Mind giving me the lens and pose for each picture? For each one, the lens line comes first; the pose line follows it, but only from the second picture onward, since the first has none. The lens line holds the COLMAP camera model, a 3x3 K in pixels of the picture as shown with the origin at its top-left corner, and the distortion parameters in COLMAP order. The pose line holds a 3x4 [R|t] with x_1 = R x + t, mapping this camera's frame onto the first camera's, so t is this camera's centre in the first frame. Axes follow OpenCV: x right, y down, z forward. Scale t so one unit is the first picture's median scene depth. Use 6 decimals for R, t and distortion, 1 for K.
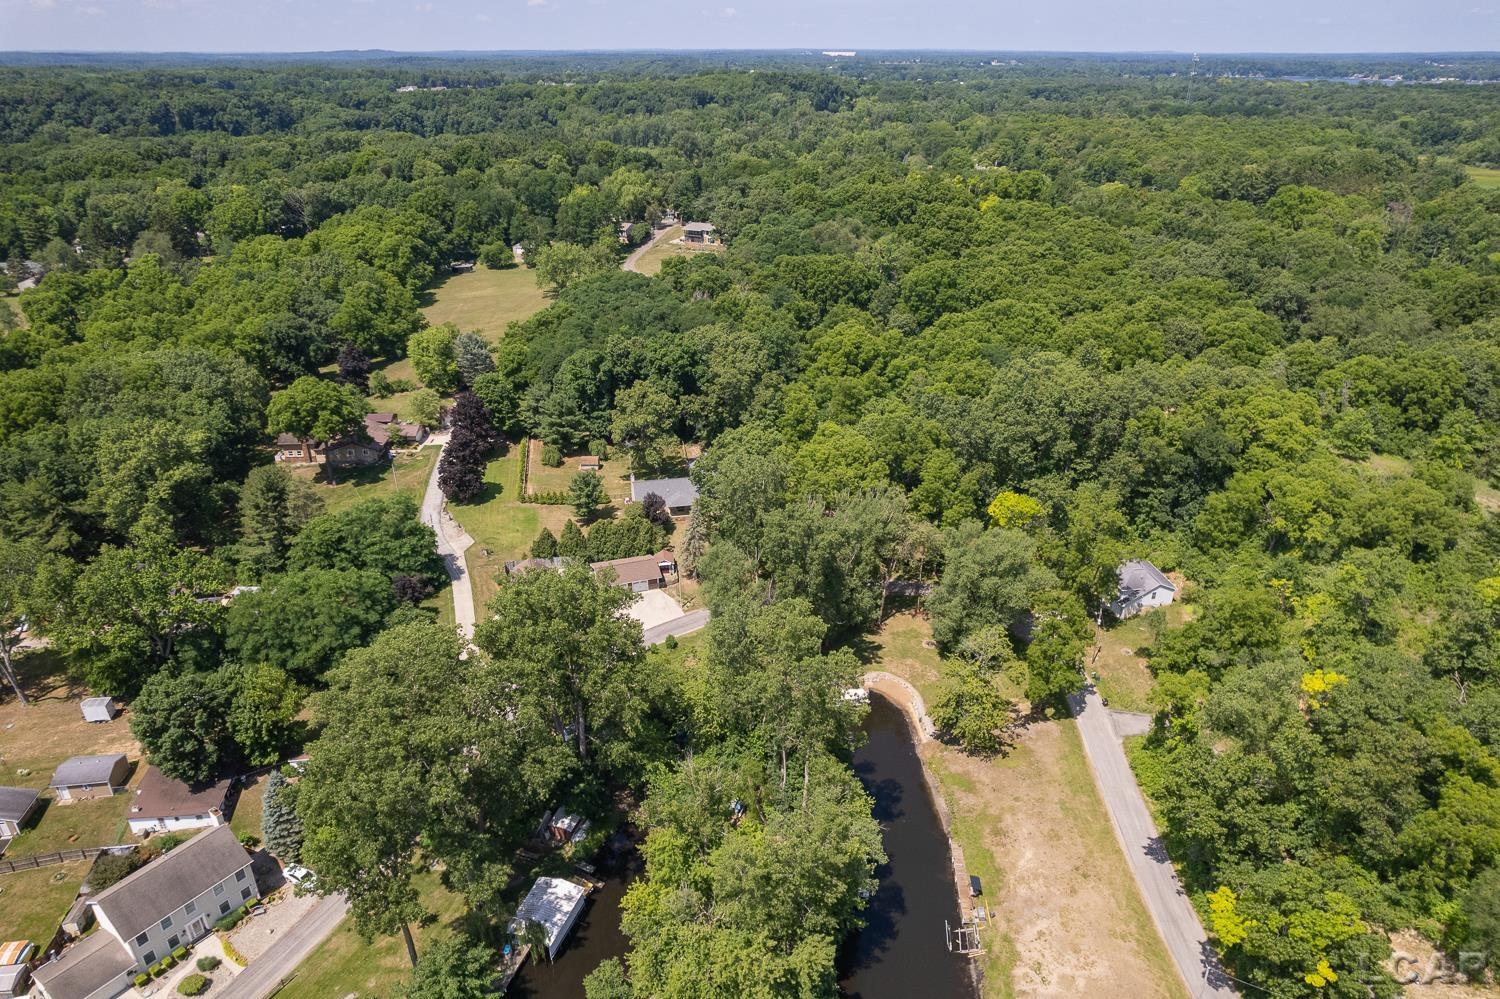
lens RADIAL K [[970.4, 0, 760.2], [0, 970.4, 498.5], [0, 0, 1]] dist [-0.076108, 0.071948]
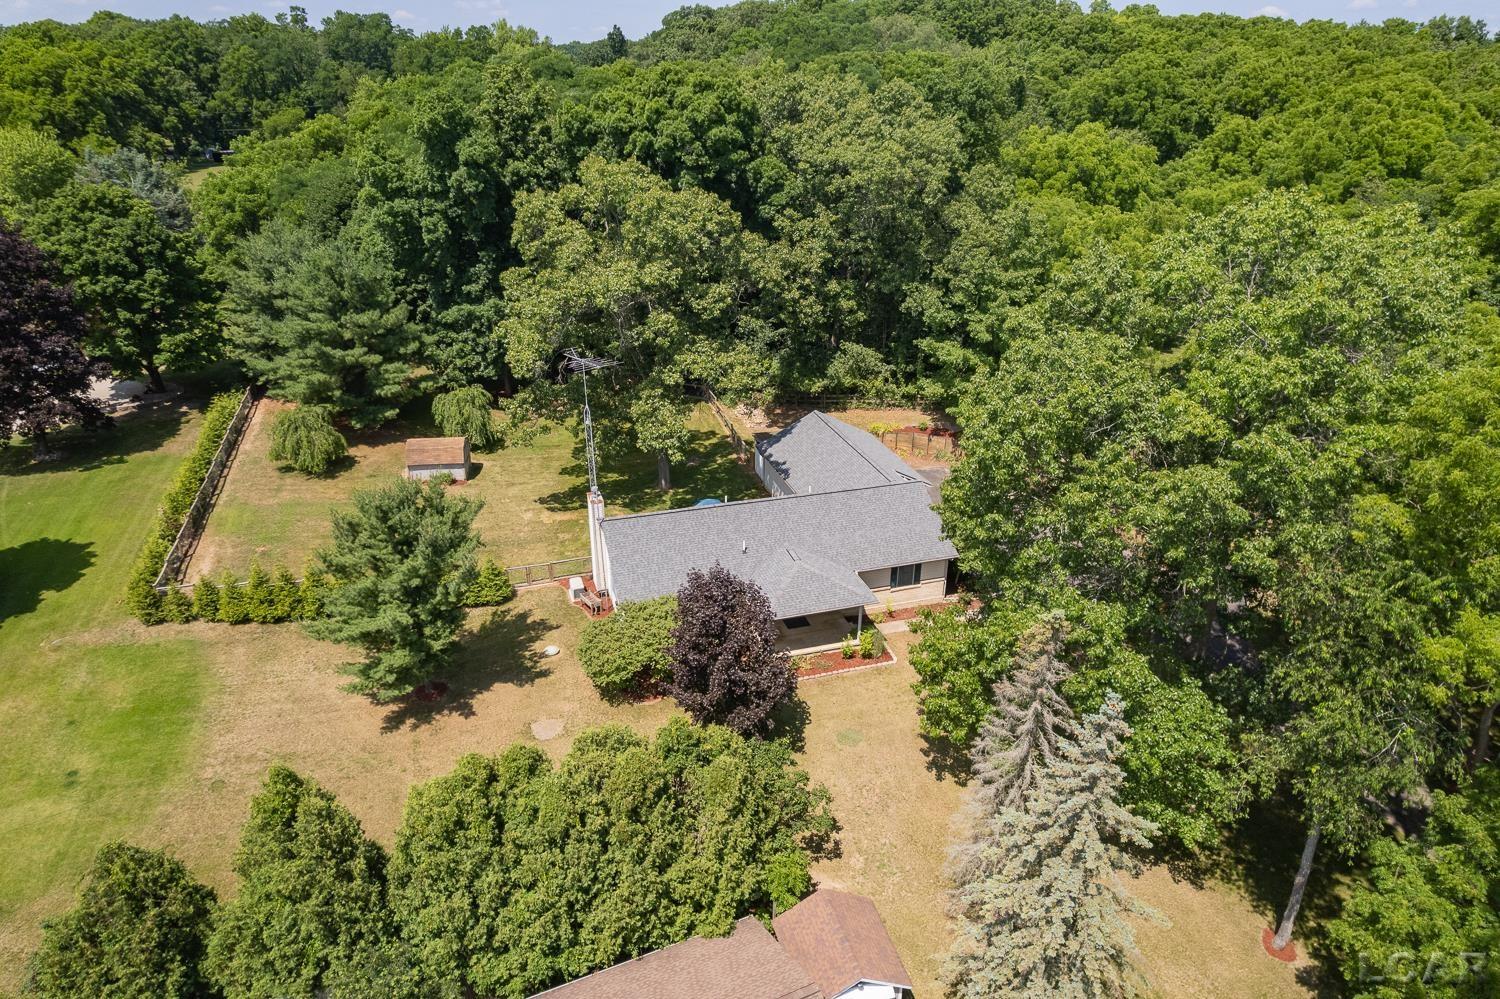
lens RADIAL K [[970.4, 0, 747.2], [0, 970.4, 508.6], [0, 0, 1]] dist [-0.076108, 0.071948]
pose [[0.994256, -0.040003, 0.099272, -0.106812], [0.040286, 0.999188, -0.000847, -0.016330], [-0.099158, 0.004841, 0.995060, 0.672572]]
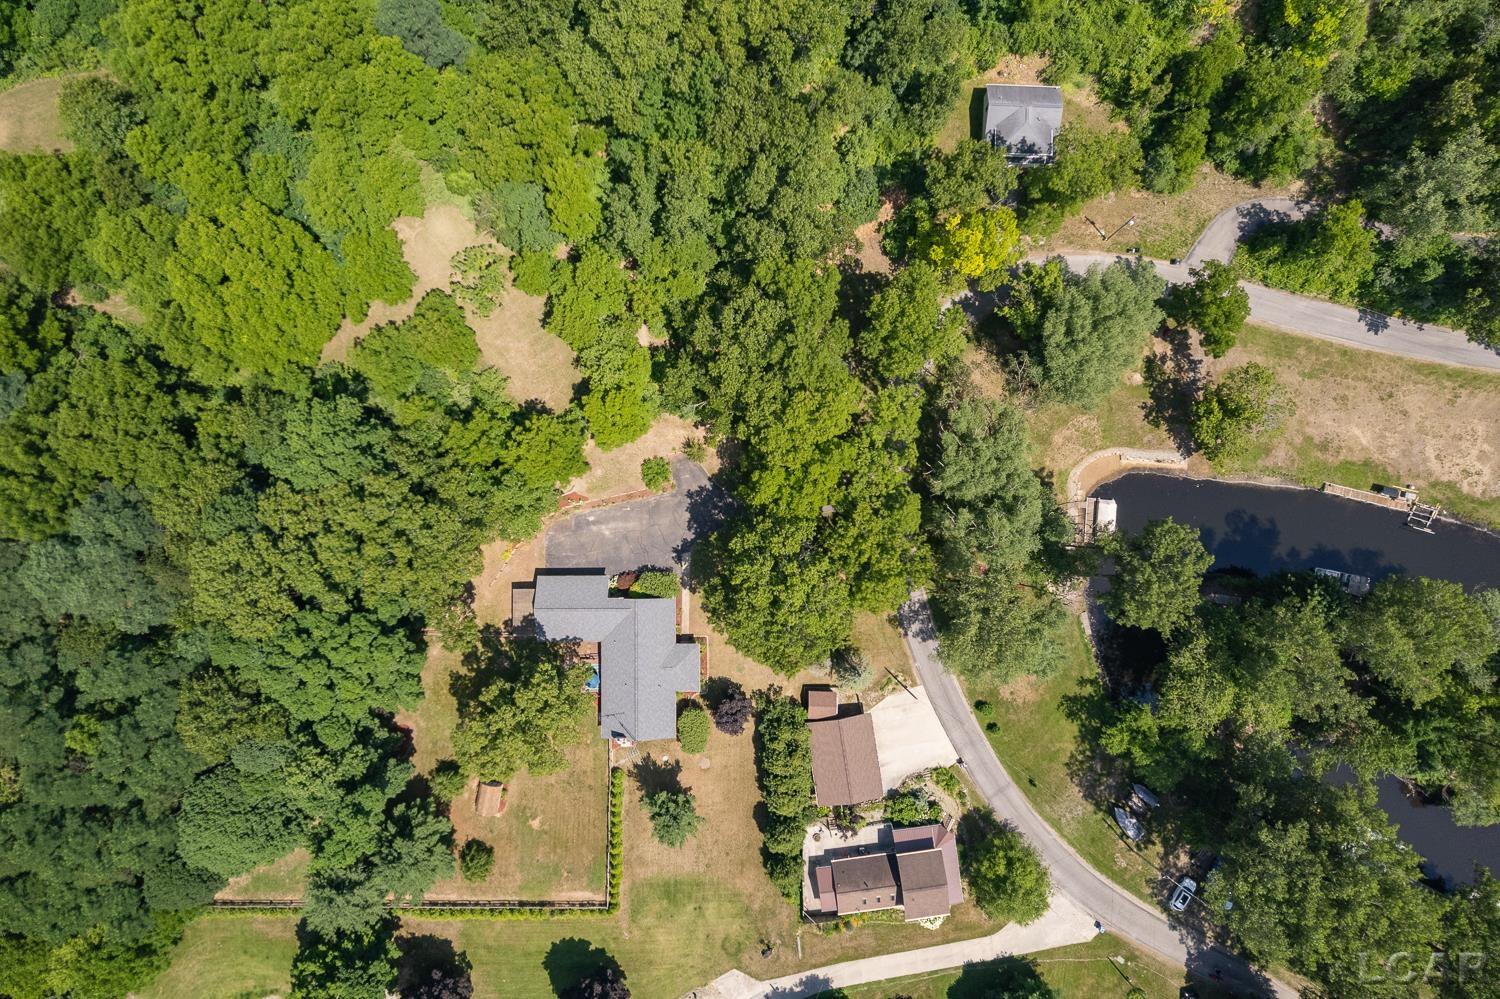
lens RADIAL K [[970.4, 0, 748.2], [0, 970.4, 507.0], [0, 0, 1]] dist [-0.076108, 0.071948]
pose [[0.183223, -0.981921, 0.047552, 0.001850], [0.423237, 0.122448, 0.897707, -0.514178], [-0.887299, -0.144355, 0.438020, 0.613597]]
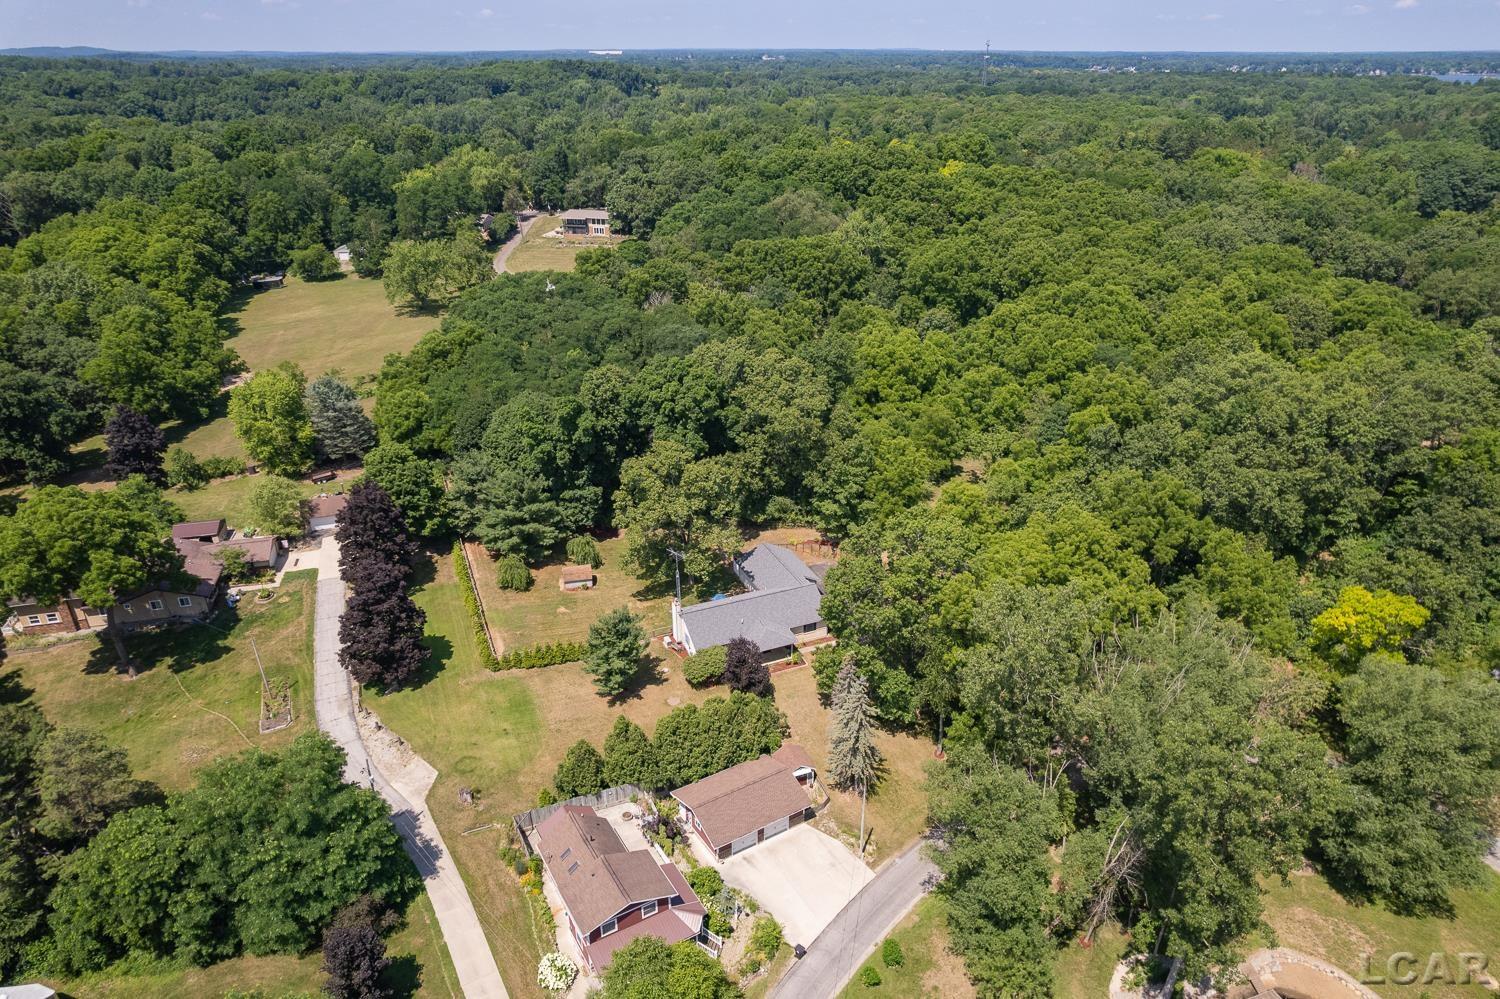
lens RADIAL K [[970.4, 0, 754.3], [0, 970.4, 505.3], [0, 0, 1]] dist [-0.076108, 0.071948]
pose [[0.976700, -0.094865, 0.192502, -0.177016], [0.093627, 0.995486, 0.015539, -0.079947], [-0.193107, 0.002847, 0.981174, 0.364741]]
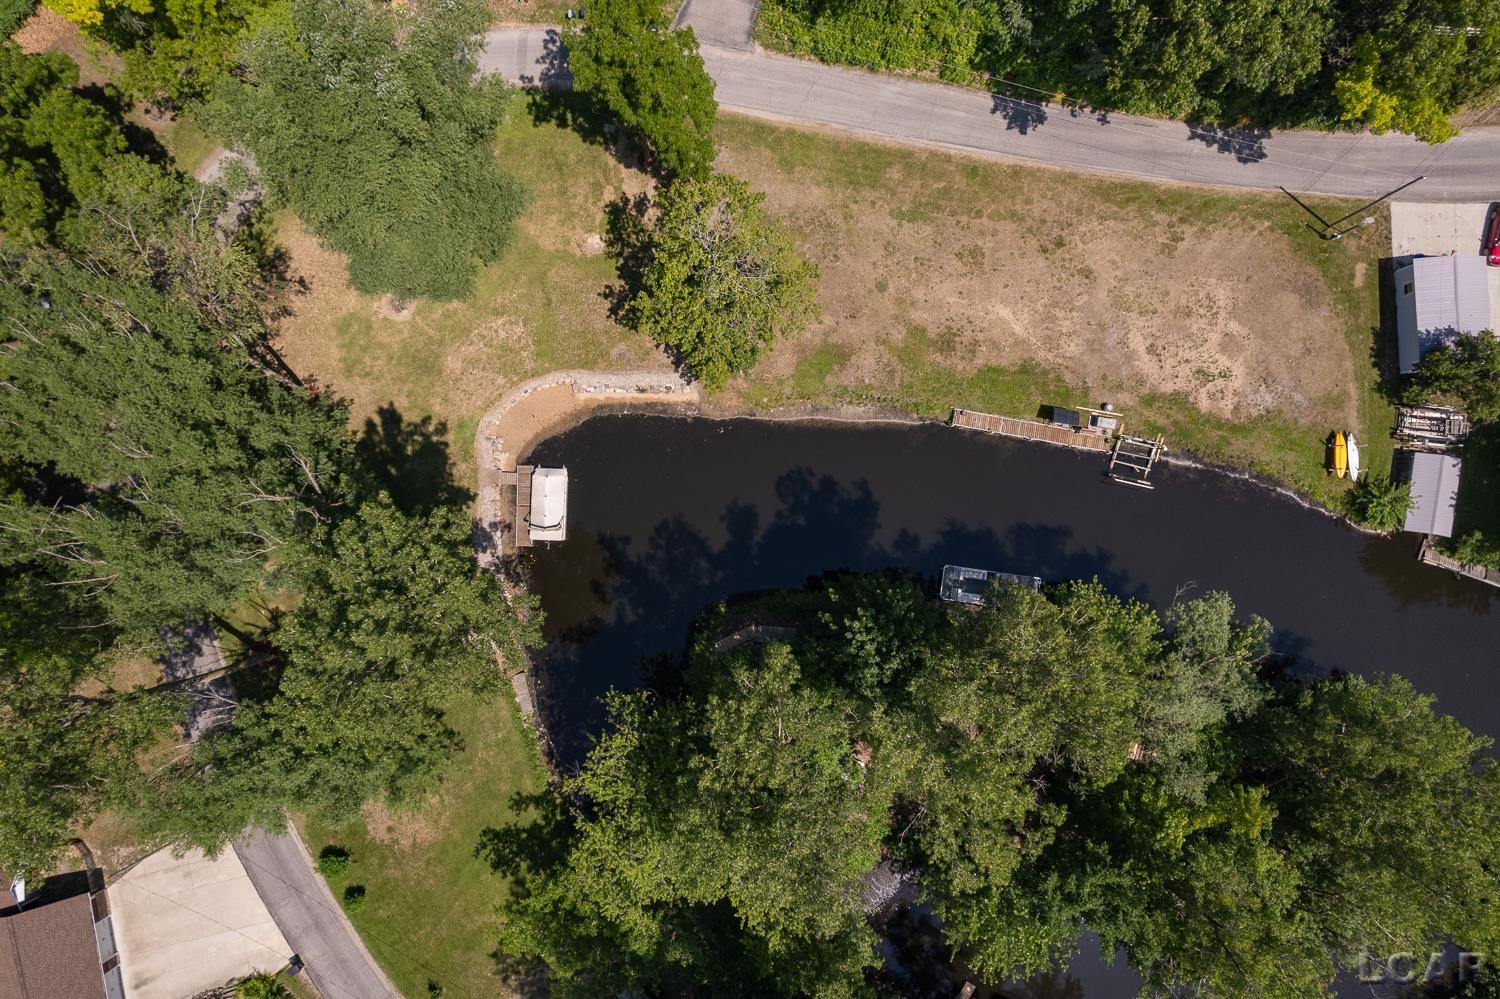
lens RADIAL K [[970.4, 0, 757.1], [0, 970.4, 505.6], [0, 0, 1]] dist [-0.076108, 0.071948]
pose [[0.116509, -0.992020, 0.048181, 0.056637], [0.416952, 0.092884, 0.904170, -0.139110], [-0.901430, -0.085255, 0.424447, 0.468523]]
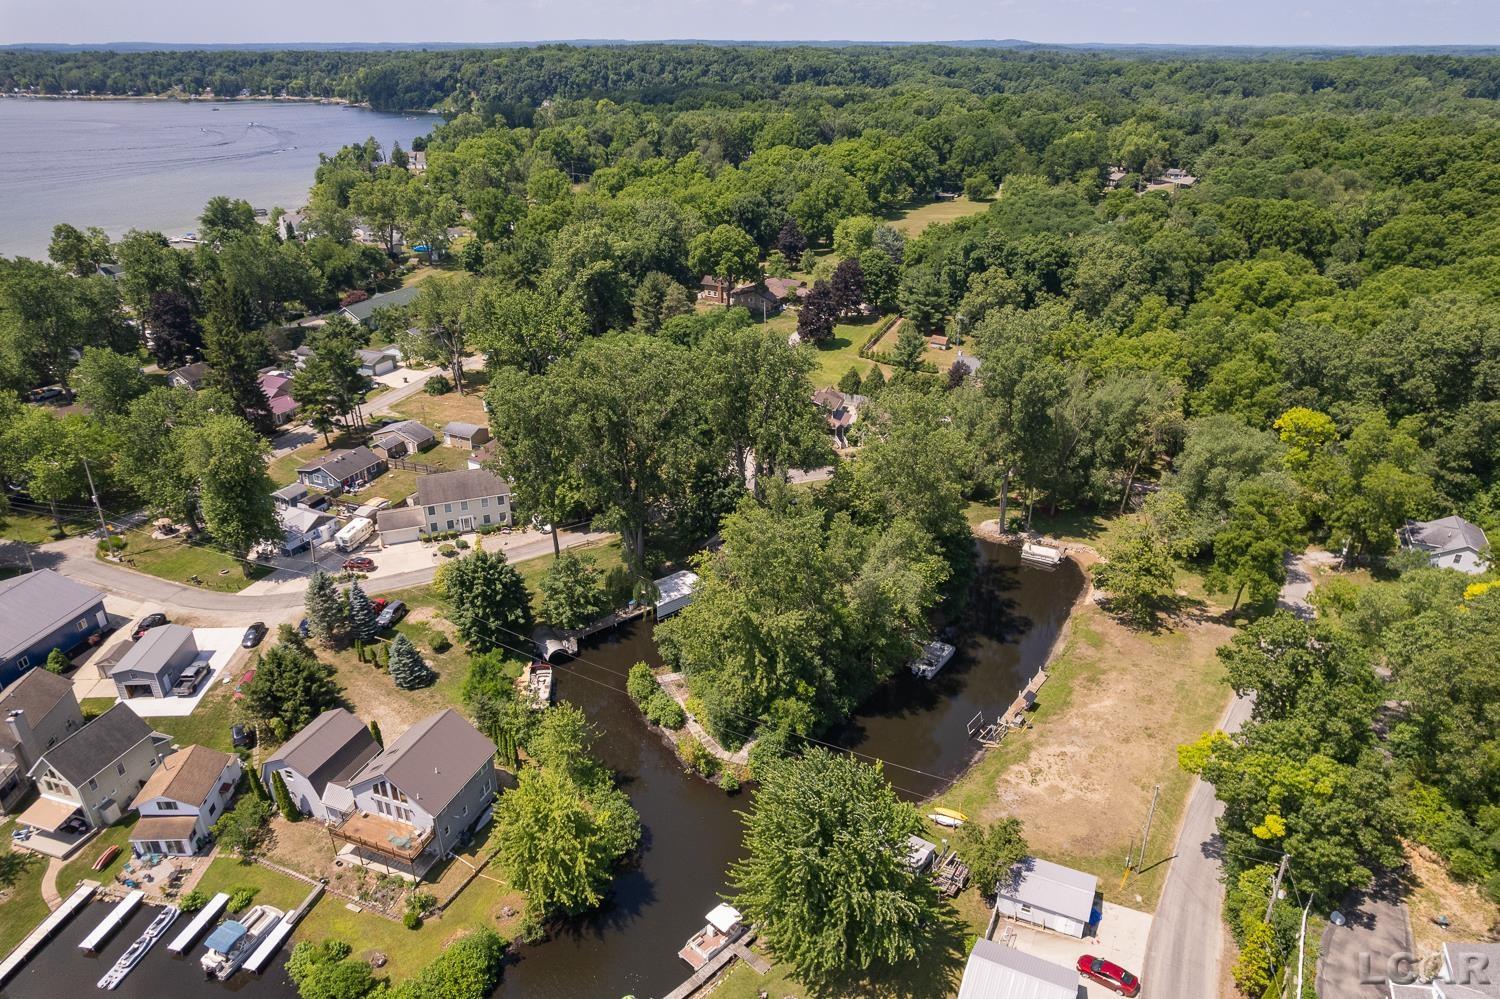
lens RADIAL K [[970.4, 0, 754.5], [0, 970.4, 515.0], [0, 0, 1]] dist [-0.076108, 0.071948]
pose [[0.831007, 0.249338, -0.497250, 0.226000], [-0.239342, 0.967207, 0.085002, 0.103826], [0.502138, 0.048376, 0.863433, -0.009715]]
